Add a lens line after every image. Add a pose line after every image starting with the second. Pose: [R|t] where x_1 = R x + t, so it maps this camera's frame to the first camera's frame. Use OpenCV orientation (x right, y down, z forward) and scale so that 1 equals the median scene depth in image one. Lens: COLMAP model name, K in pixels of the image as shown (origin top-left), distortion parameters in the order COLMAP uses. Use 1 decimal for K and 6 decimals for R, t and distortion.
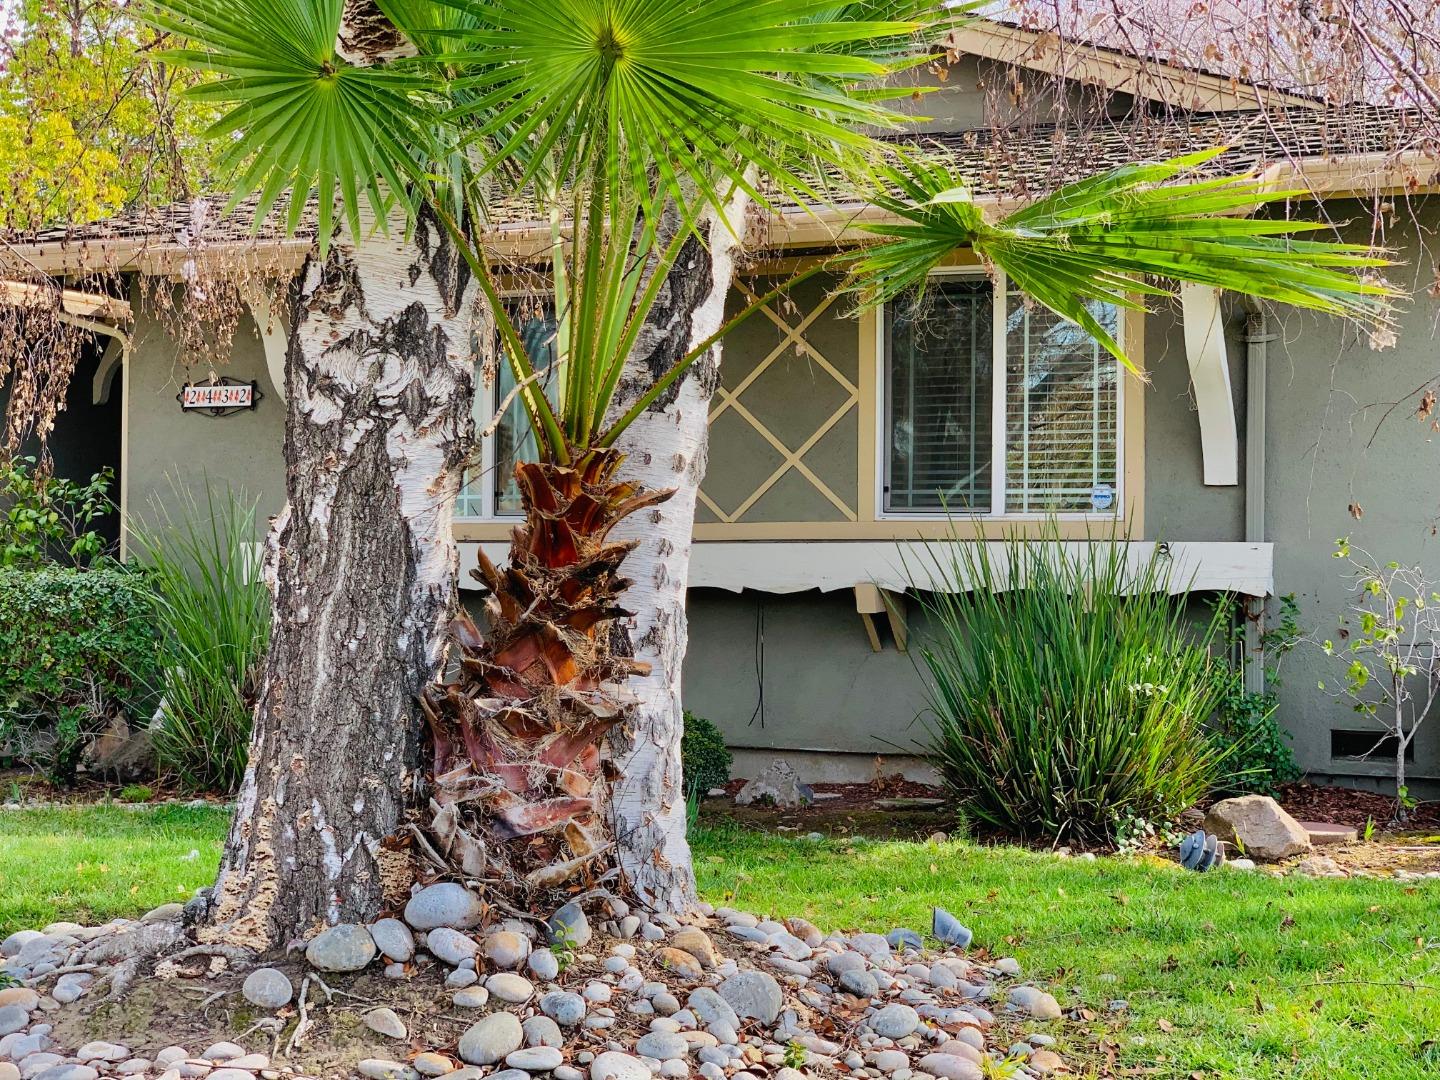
lens RADIAL K [[2137.8, 0, 720.0], [0, 2137.8, 540.0], [0, 0, 1]] dist [-0.016274, 0.122124]
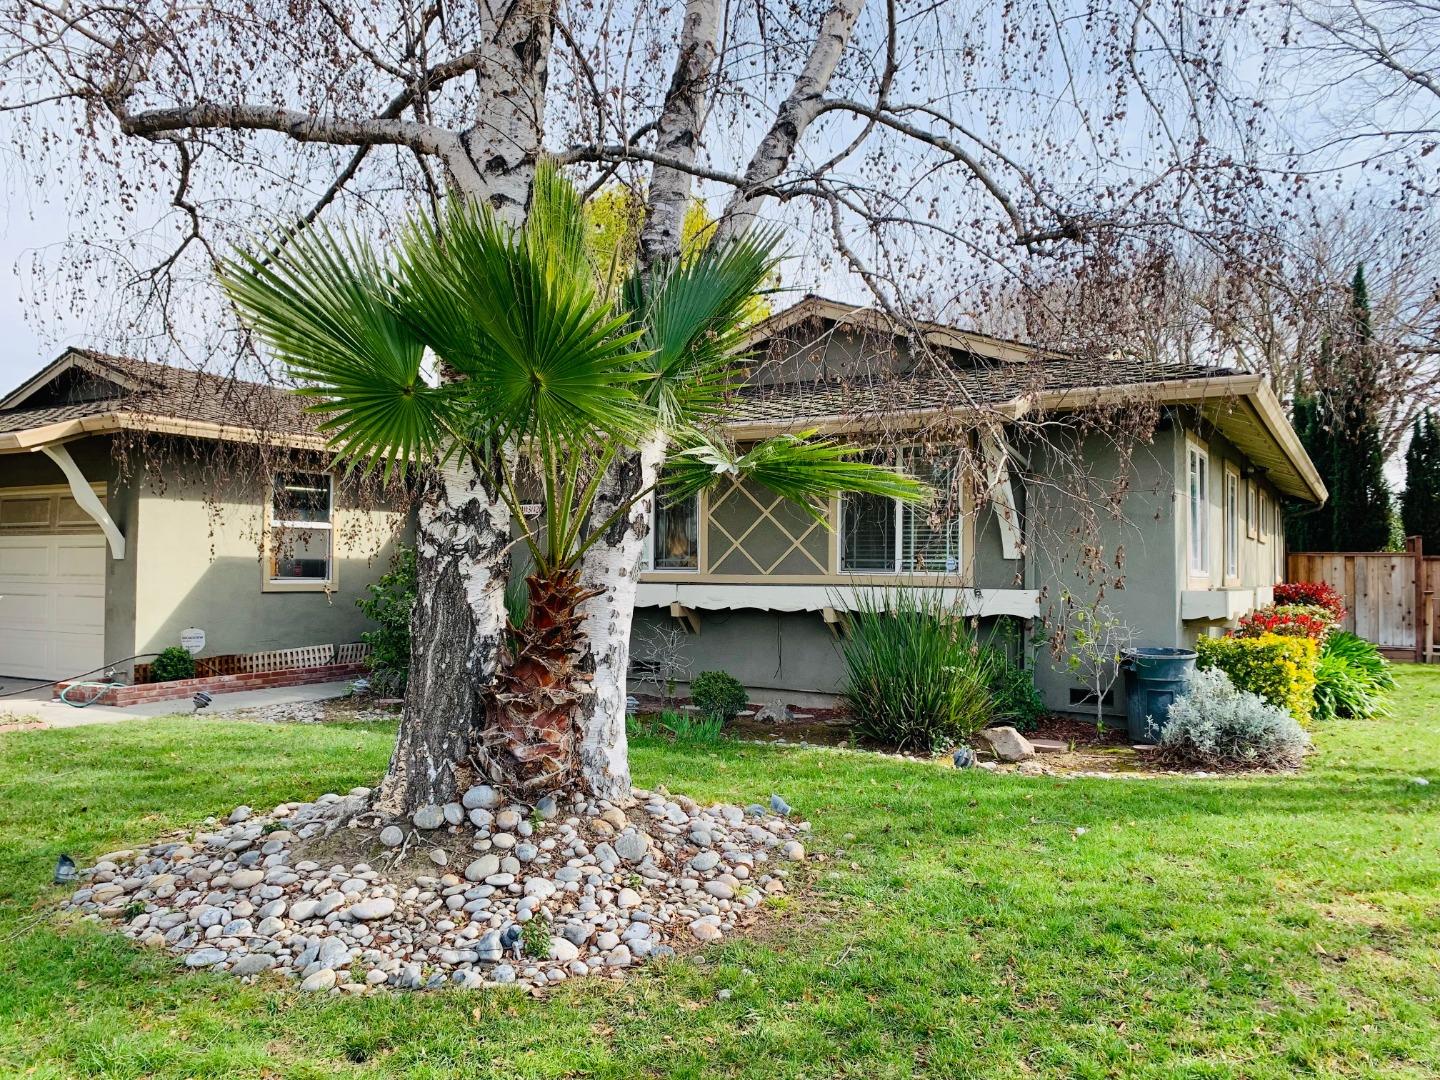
lens RADIAL K [[1091.1, 0, 720.0], [0, 1091.1, 540.0], [0, 0, 1]] dist [0.005166, -0.001631]
pose [[0.993442, 0.002197, -0.114315, 0.208672], [-0.004604, 0.999773, -0.020797, -0.050503], [0.114243, 0.021186, 0.993227, -0.005809]]
